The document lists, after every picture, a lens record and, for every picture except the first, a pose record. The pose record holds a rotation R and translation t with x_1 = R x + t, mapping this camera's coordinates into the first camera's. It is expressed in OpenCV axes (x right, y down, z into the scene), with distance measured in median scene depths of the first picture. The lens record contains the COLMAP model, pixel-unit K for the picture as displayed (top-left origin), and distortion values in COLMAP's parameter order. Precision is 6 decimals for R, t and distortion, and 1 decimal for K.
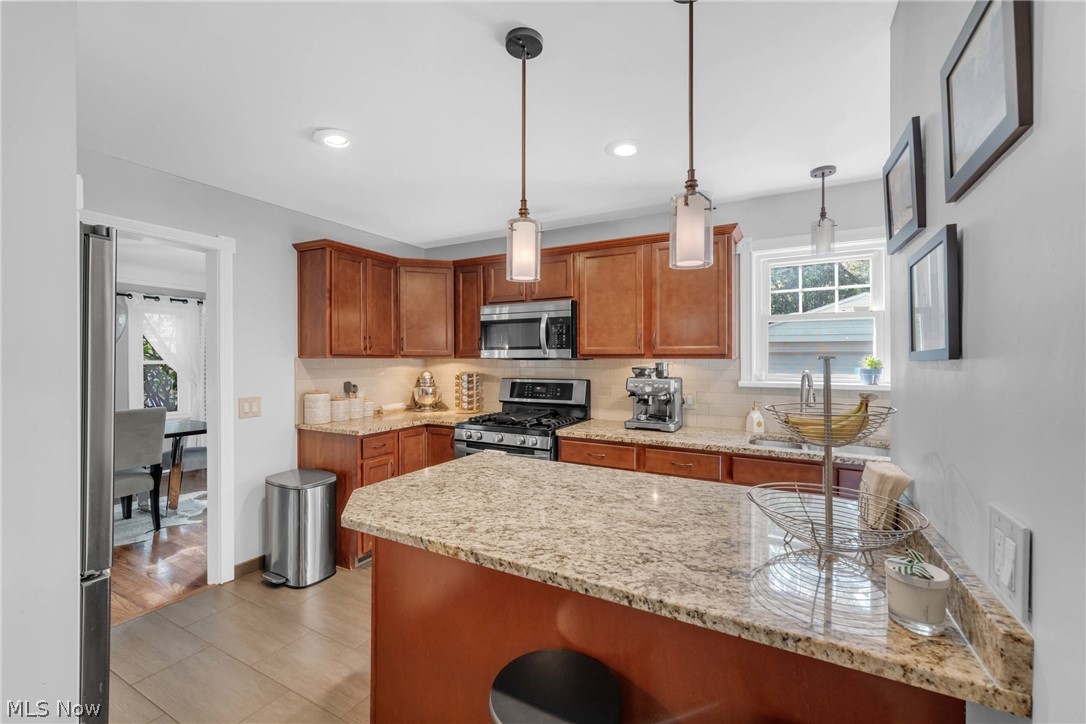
lens RADIAL K [[429.1, 0, 543.0], [0, 429.1, 362.0], [0, 0, 1]] dist [0.000913, -0.000126]
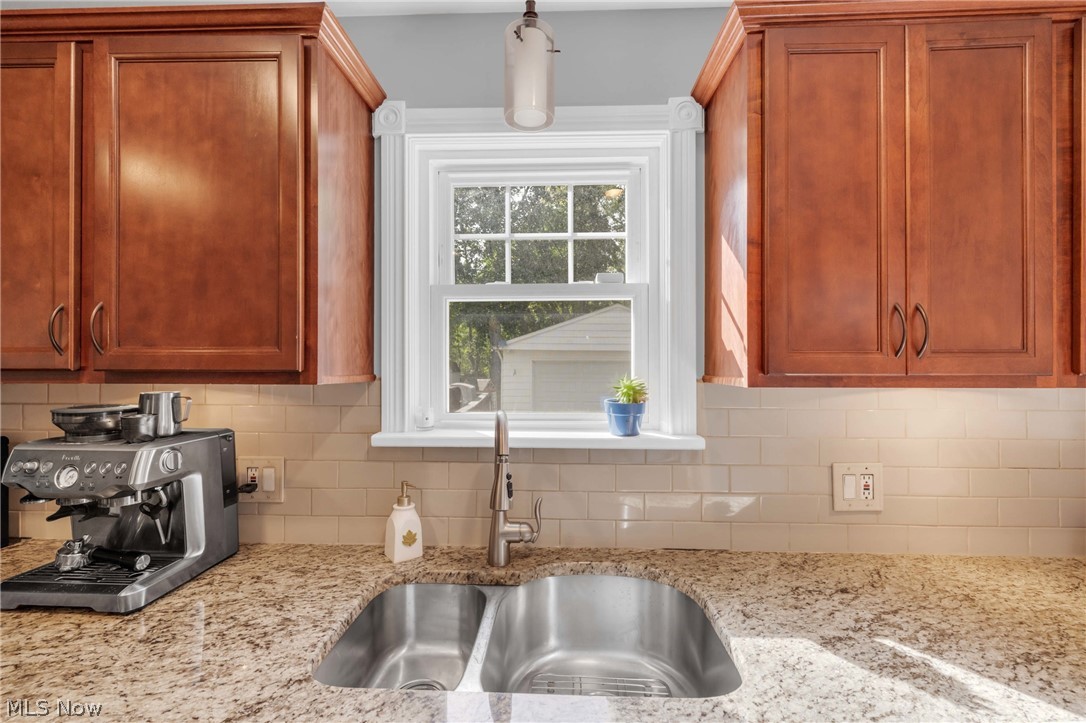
lens RADIAL K [[453.8, 0, 527.4], [0, 453.8, 364.9], [0, 0, 1]] dist [-0.000452, 0.000027]
pose [[0.900321, 0.002655, 0.435219, 0.452716], [0.001733, 0.999952, -0.009685, -0.020791], [-0.435224, 0.009474, 0.900273, 0.605053]]
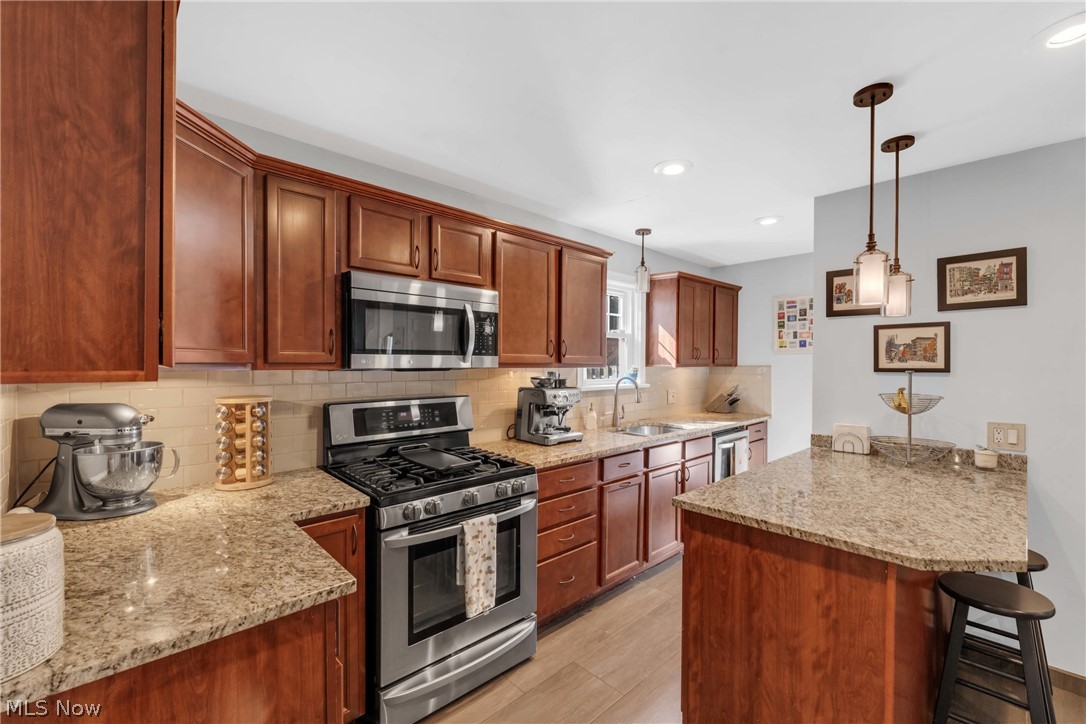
lens RADIAL K [[458.6, 0, 546.2], [0, 458.6, 364.4], [0, 0, 1]] dist [0.000350, 0.000015]
pose [[0.317395, -0.004312, 0.948284, -0.812045], [-0.001025, 0.999988, 0.004890, -0.023380], [-0.948293, -0.002524, 0.317387, 0.794489]]
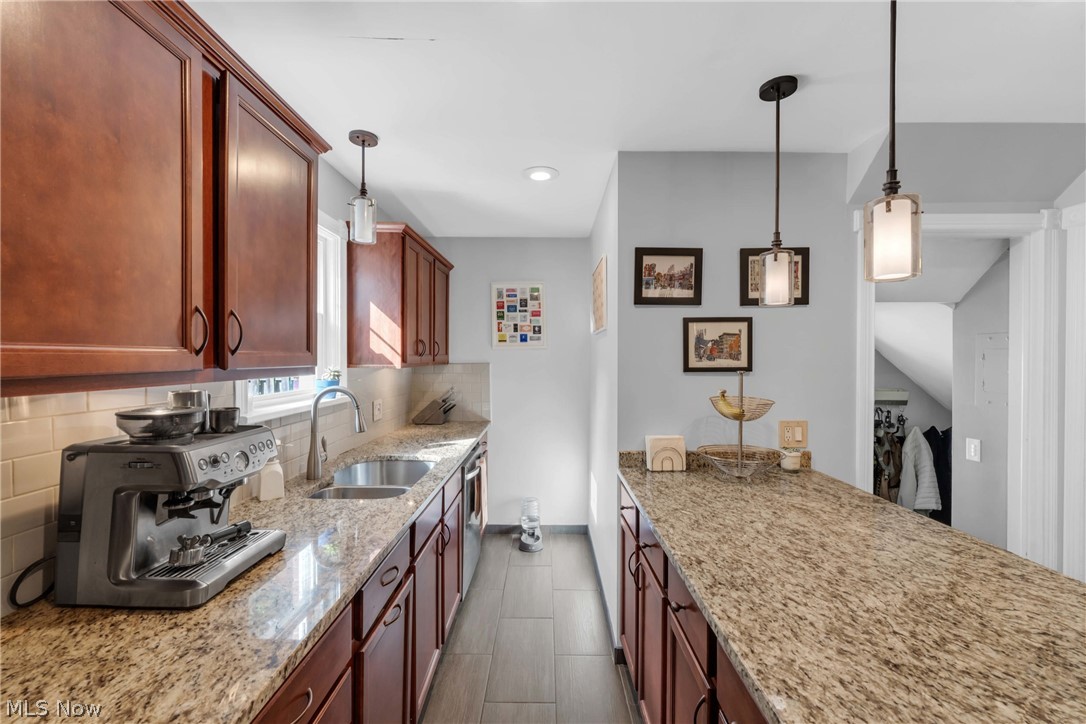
lens RADIAL K [[445.9, 0, 550.6], [0, 445.9, 362.7], [0, 0, 1]] dist [-0.002193, -0.000357]
pose [[-0.474883, -0.012847, 0.879955, -0.246177], [0.002534, 0.999869, 0.015965, -0.034224], [-0.880045, 0.009811, -0.474789, 1.048804]]
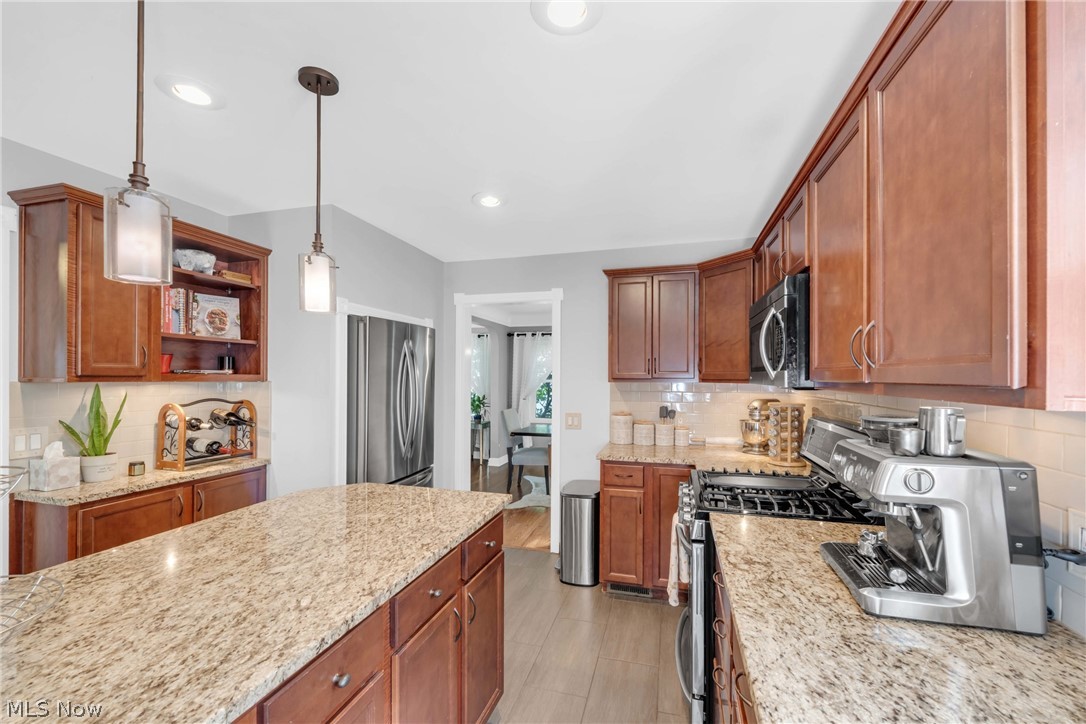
lens RADIAL K [[450.8, 0, 562.6], [0, 450.8, 375.2], [0, 0, 1]] dist [-0.000766, -0.000302]
pose [[0.243154, -0.001833, -0.969986, 0.632196], [-0.008917, 0.999952, -0.004125, -0.023378], [0.969947, 0.009653, 0.243125, 0.728284]]
